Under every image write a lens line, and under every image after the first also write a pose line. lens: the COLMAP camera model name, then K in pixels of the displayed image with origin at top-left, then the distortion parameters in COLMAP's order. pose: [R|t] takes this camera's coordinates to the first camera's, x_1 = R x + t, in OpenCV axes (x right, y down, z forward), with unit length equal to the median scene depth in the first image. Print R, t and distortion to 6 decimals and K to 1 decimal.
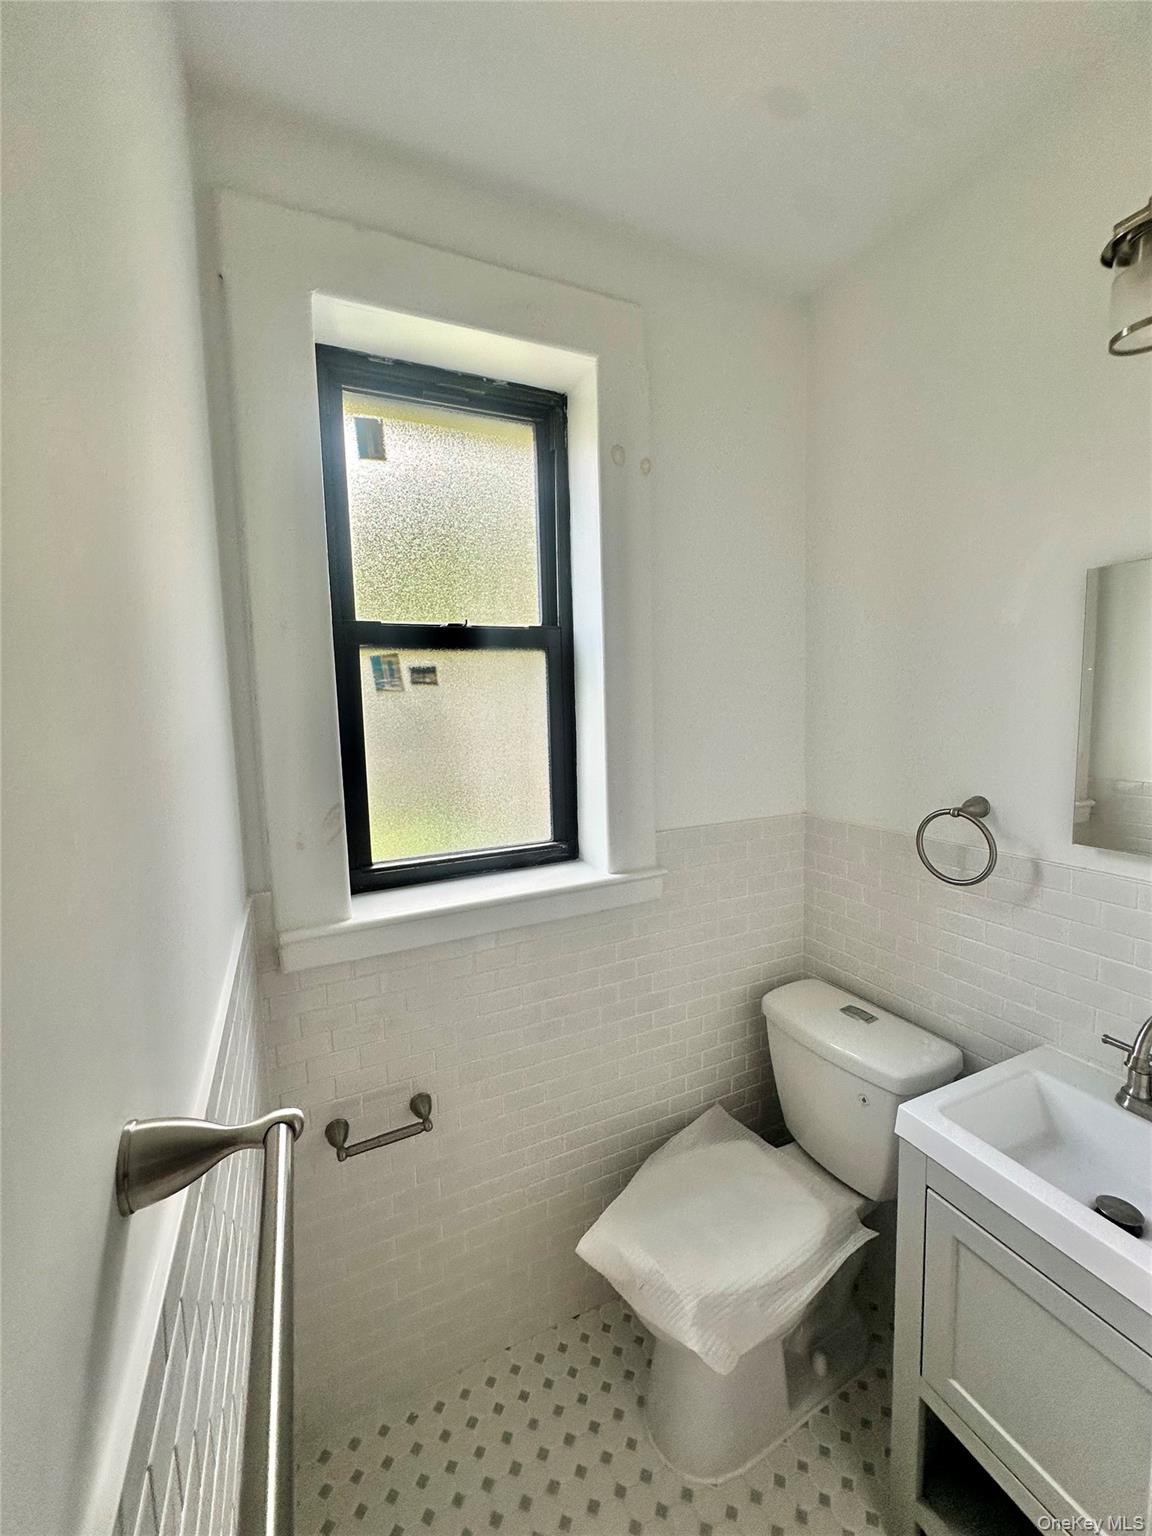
lens RADIAL K [[612.2, 0, 575.3], [0, 612.2, 767.5], [0, 0, 1]] dist [-0.006262, 0.002619]
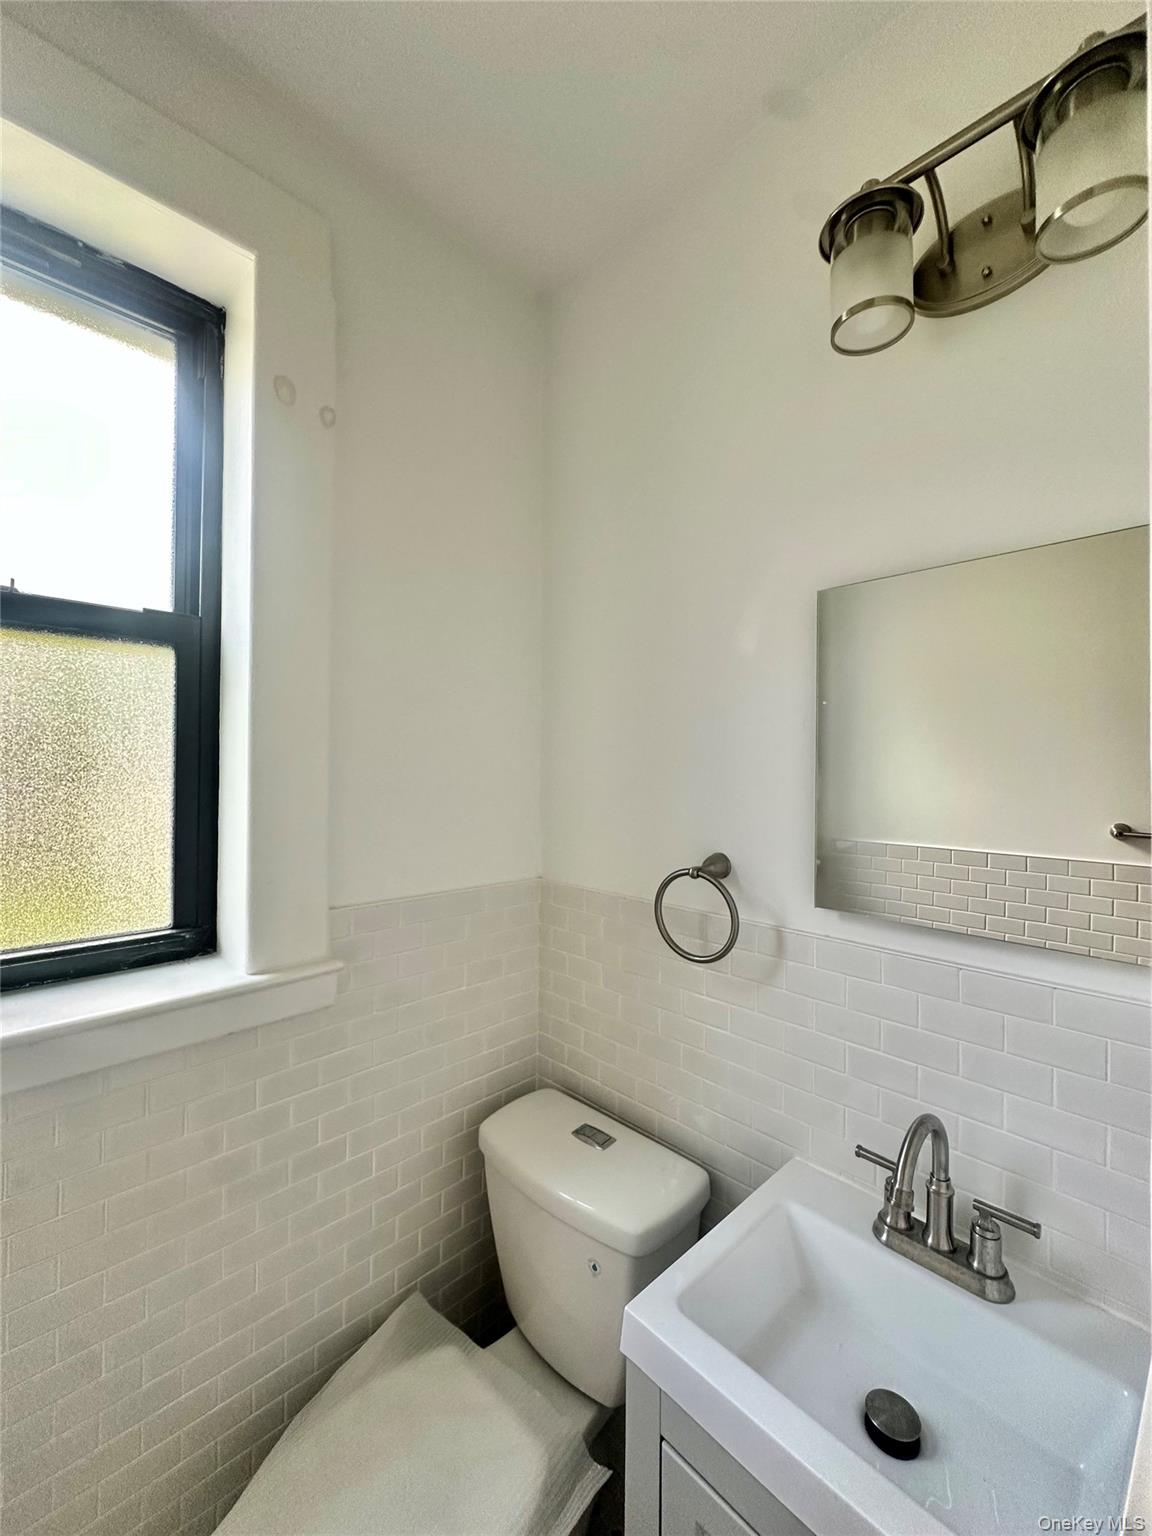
lens RADIAL K [[612.2, 0, 573.1], [0, 612.2, 768.3], [0, 0, 1]] dist [-0.006262, 0.002619]
pose [[0.944021, 0.037278, 0.327772, 0.166639], [-0.002251, 0.994300, -0.106599, 0.018926], [-0.329877, 0.099894, 0.938724, 0.230554]]
